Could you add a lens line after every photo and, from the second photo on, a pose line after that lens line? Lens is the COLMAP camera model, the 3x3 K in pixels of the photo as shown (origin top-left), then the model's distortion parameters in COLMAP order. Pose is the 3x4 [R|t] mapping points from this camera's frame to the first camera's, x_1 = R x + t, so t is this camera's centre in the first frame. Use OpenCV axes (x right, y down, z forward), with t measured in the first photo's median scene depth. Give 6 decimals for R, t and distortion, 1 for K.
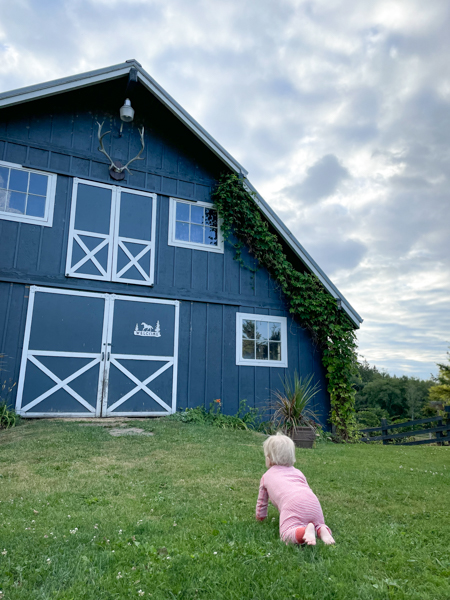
lens RADIAL K [[456.3, 0, 224.8], [0, 456.3, 300.9], [0, 0, 1]] dist [0.081789, -0.108064]
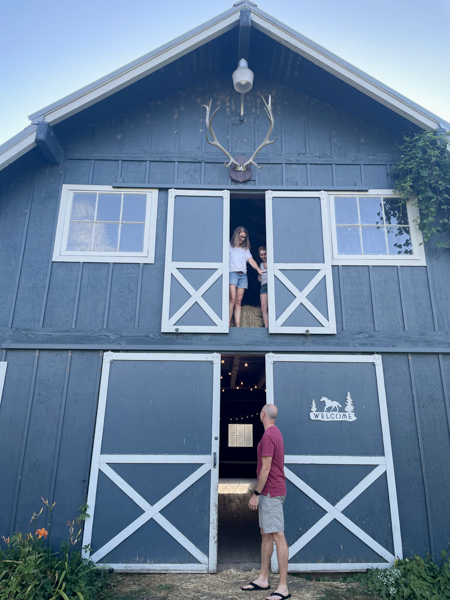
lens RADIAL K [[456.3, 0, 228.9], [0, 456.3, 298.0], [0, 0, 1]] dist [0.081789, -0.108064]
pose [[0.920512, -0.126446, -0.369688, -0.023164], [0.090159, 0.989391, -0.113911, -0.018994], [0.380170, 0.071526, 0.922147, 0.384369]]
